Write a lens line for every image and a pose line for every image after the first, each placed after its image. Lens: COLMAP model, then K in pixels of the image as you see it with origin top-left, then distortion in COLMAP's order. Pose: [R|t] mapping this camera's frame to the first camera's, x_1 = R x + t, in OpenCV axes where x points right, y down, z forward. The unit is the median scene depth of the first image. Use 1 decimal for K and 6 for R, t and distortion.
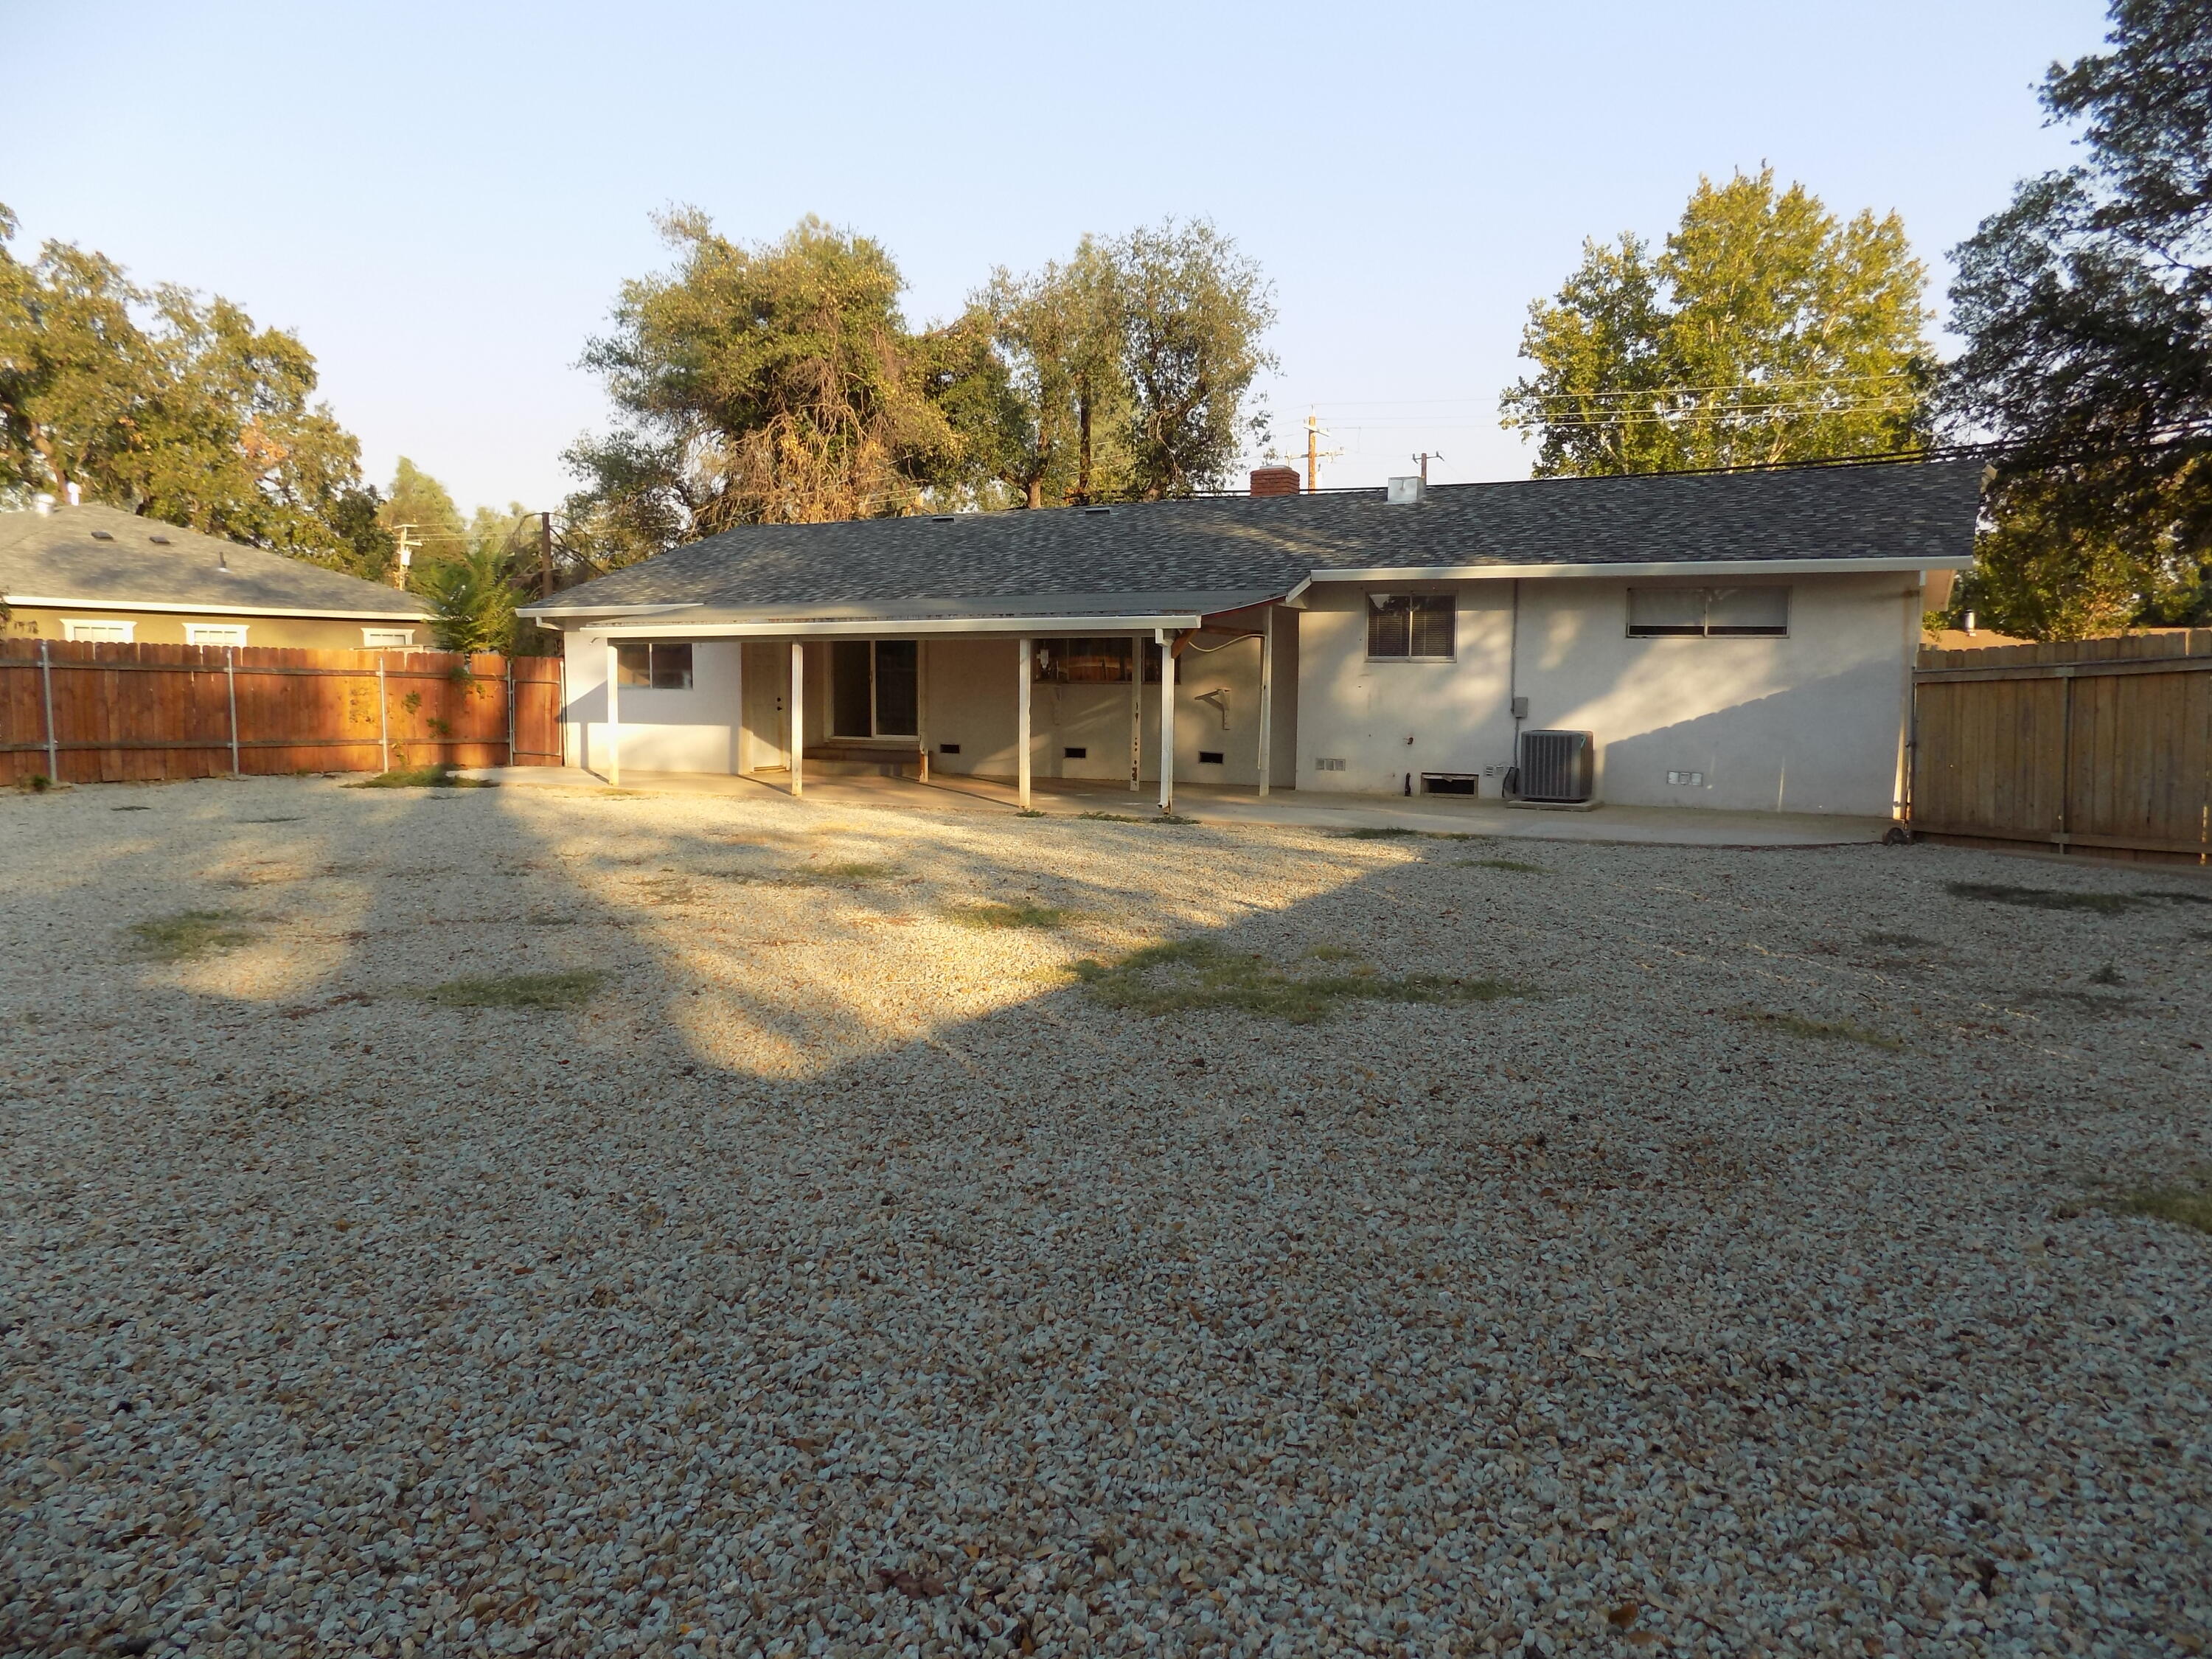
lens RADIAL K [[1487.8, 0, 1117.7], [0, 1487.8, 811.1], [0, 0, 1]] dist [-0.077132, 0.073540]
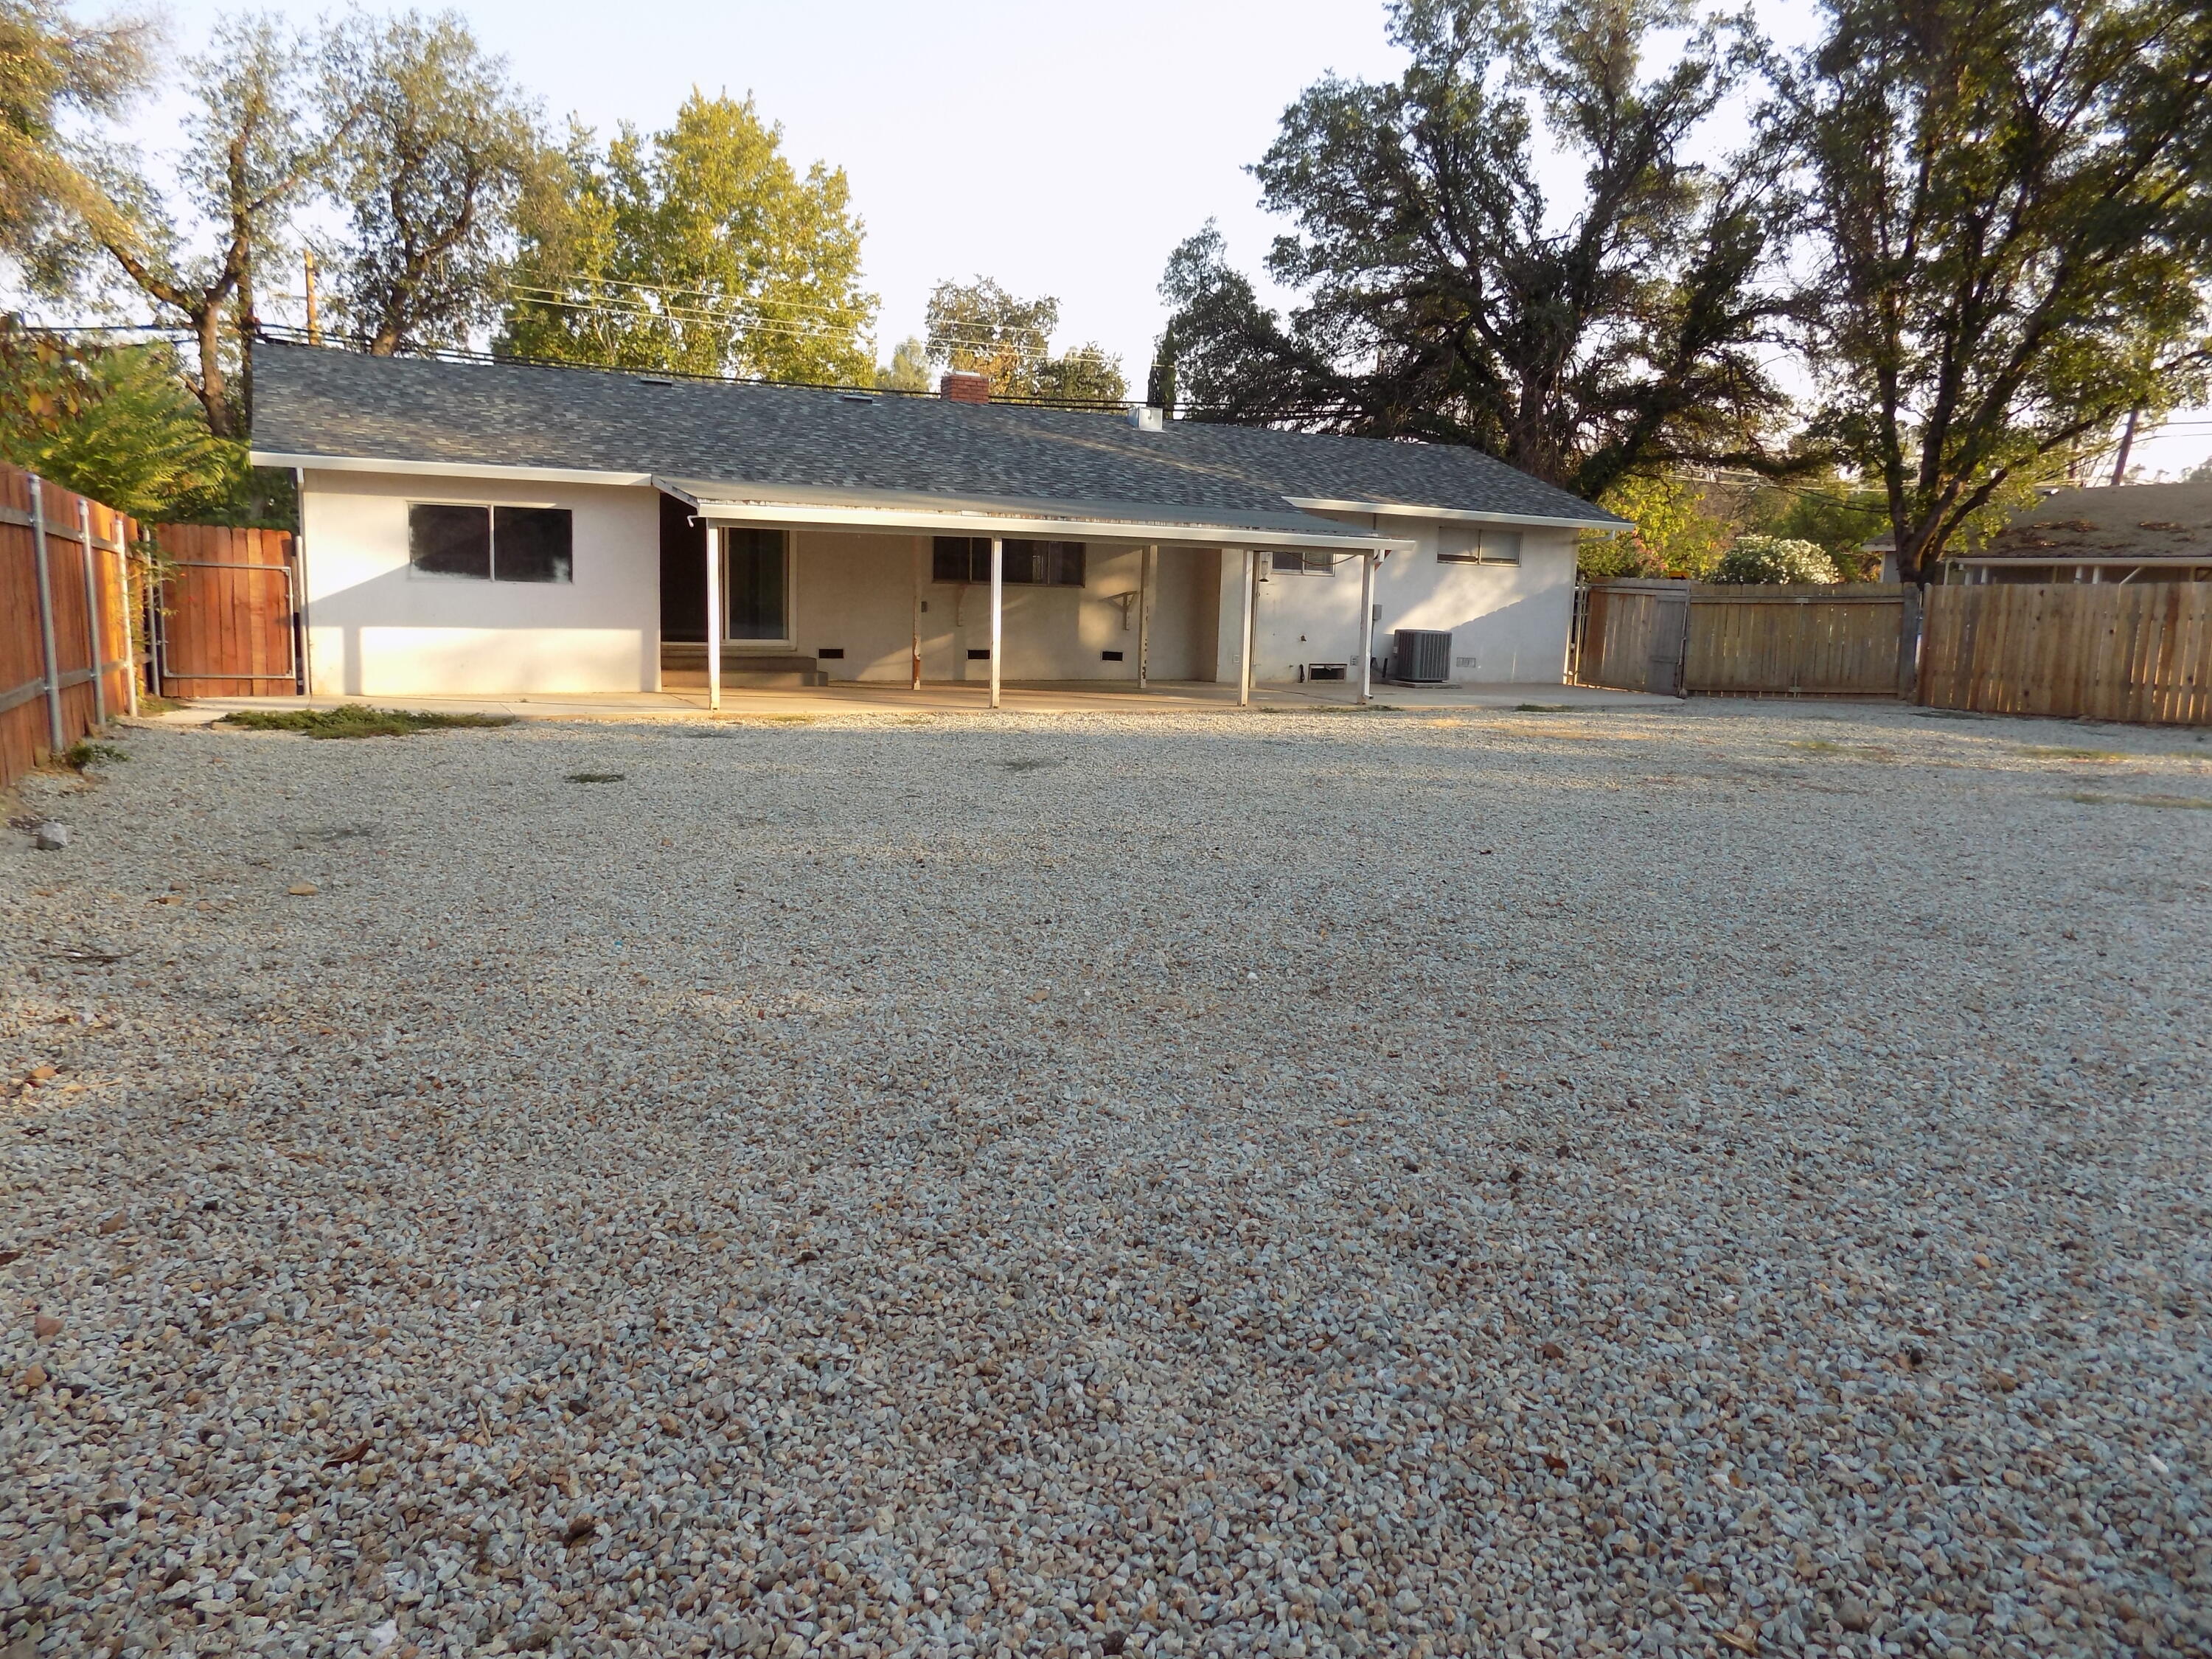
lens RADIAL K [[1487.8, 0, 1117.7], [0, 1487.8, 811.1], [0, 0, 1]] dist [-0.077132, 0.073540]
pose [[0.560605, -0.109864, 0.820763, -0.834481], [0.047008, 0.993784, 0.100916, -0.032468], [-0.826748, -0.017991, 0.562285, 0.381441]]
